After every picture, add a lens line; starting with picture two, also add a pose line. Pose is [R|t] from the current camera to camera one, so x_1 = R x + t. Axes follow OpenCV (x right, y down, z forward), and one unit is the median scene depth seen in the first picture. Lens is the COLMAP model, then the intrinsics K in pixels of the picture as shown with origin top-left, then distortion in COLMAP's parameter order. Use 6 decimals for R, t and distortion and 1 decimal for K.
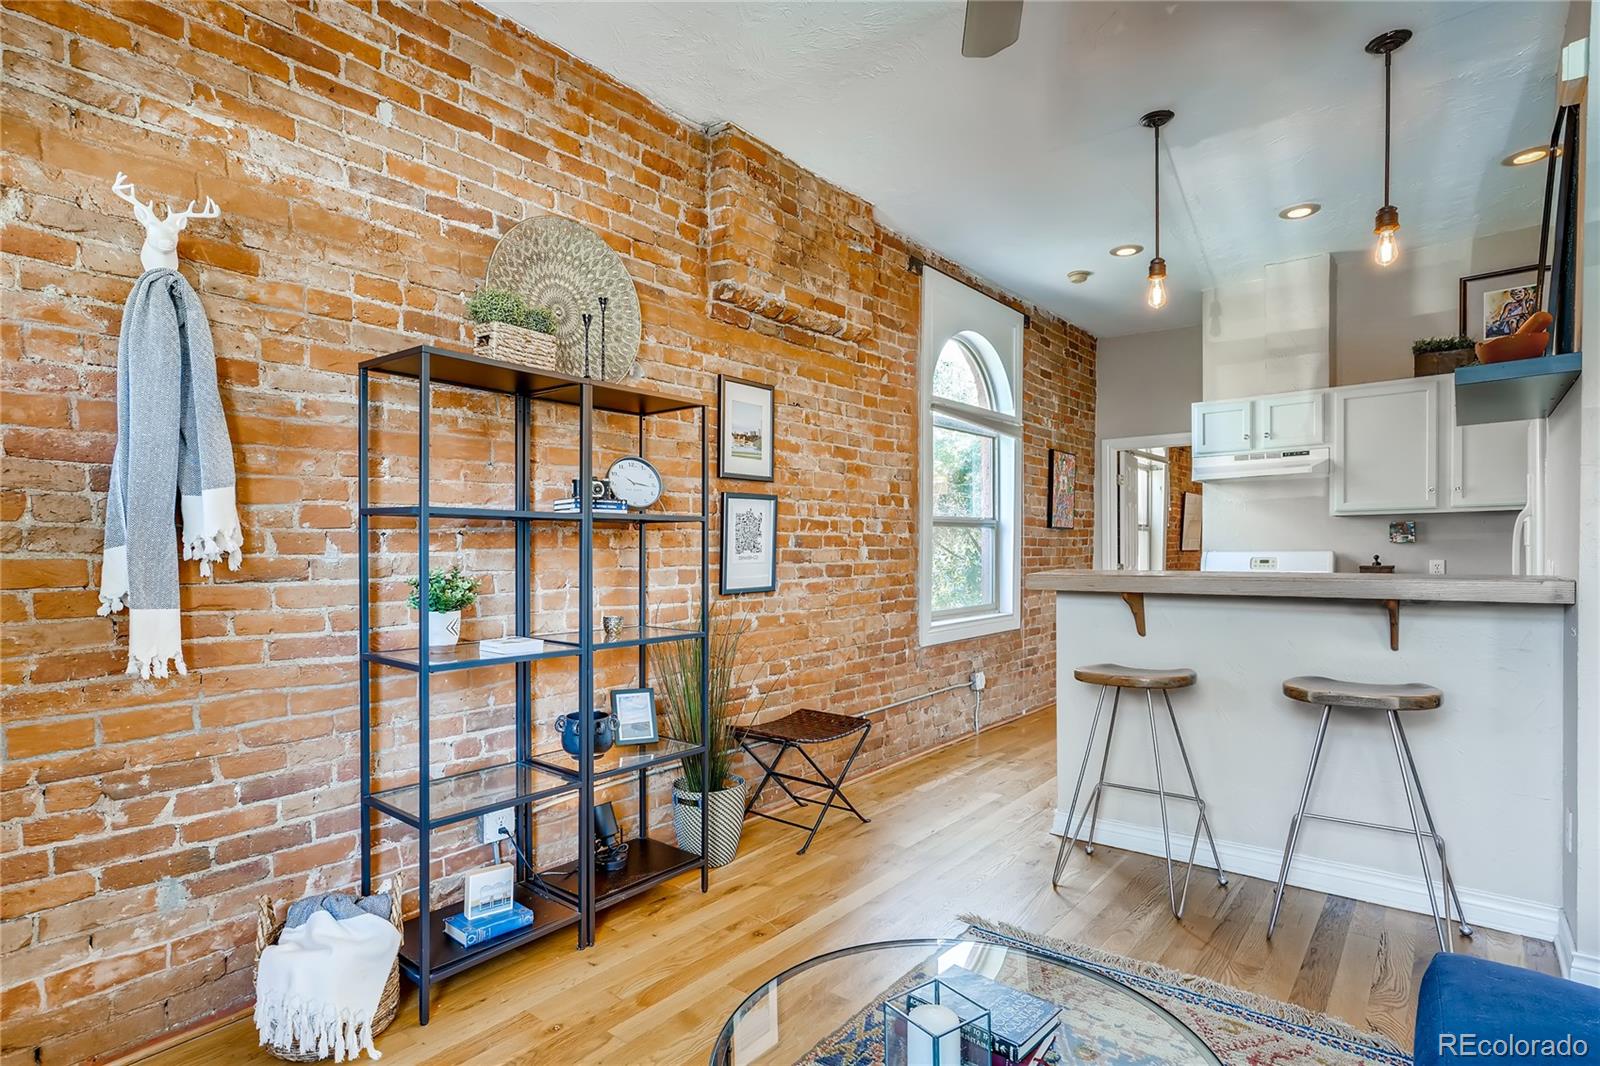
lens RADIAL K [[774.2, 0, 801.5], [0, 774.2, 542.8], [0, 0, 1]] dist [-0.001860, -0.000059]
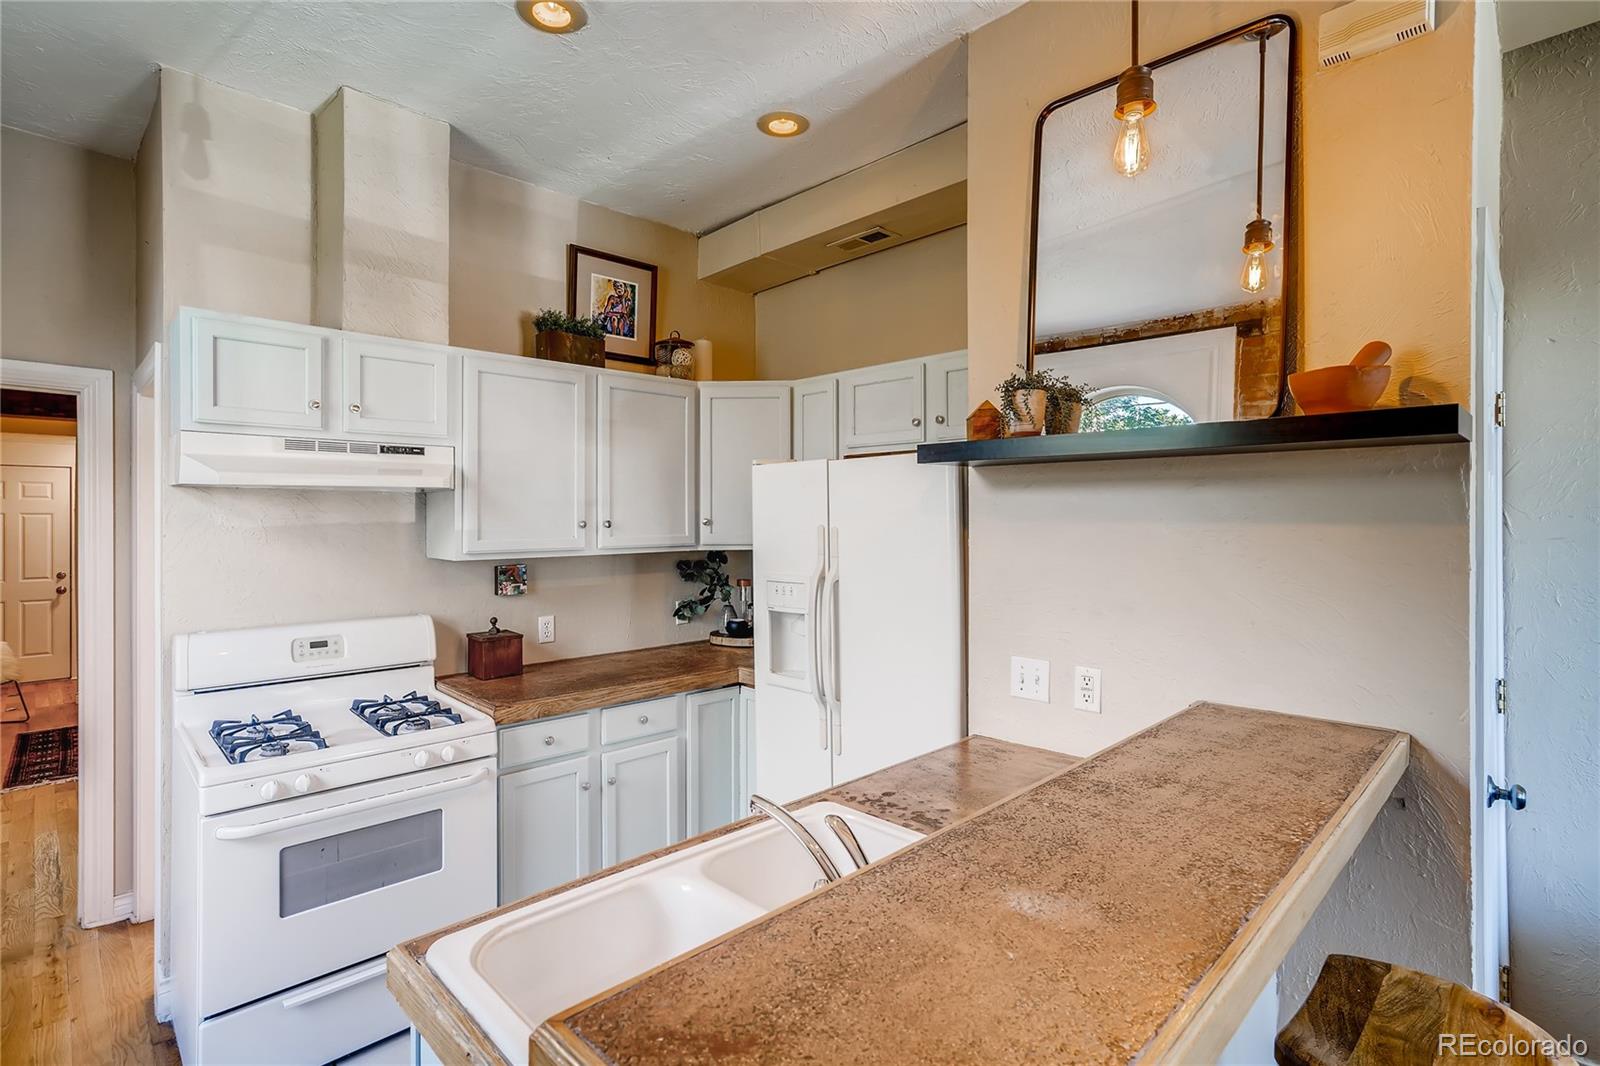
lens RADIAL K [[774.2, 0, 801.2], [0, 774.2, 522.3], [0, 0, 1]] dist [-0.001860, -0.000059]
pose [[0.089374, 0.003114, 0.995993, 0.104885], [-0.006195, 0.999978, -0.002570, -0.061732], [-0.995979, -0.005941, 0.089392, 0.645726]]
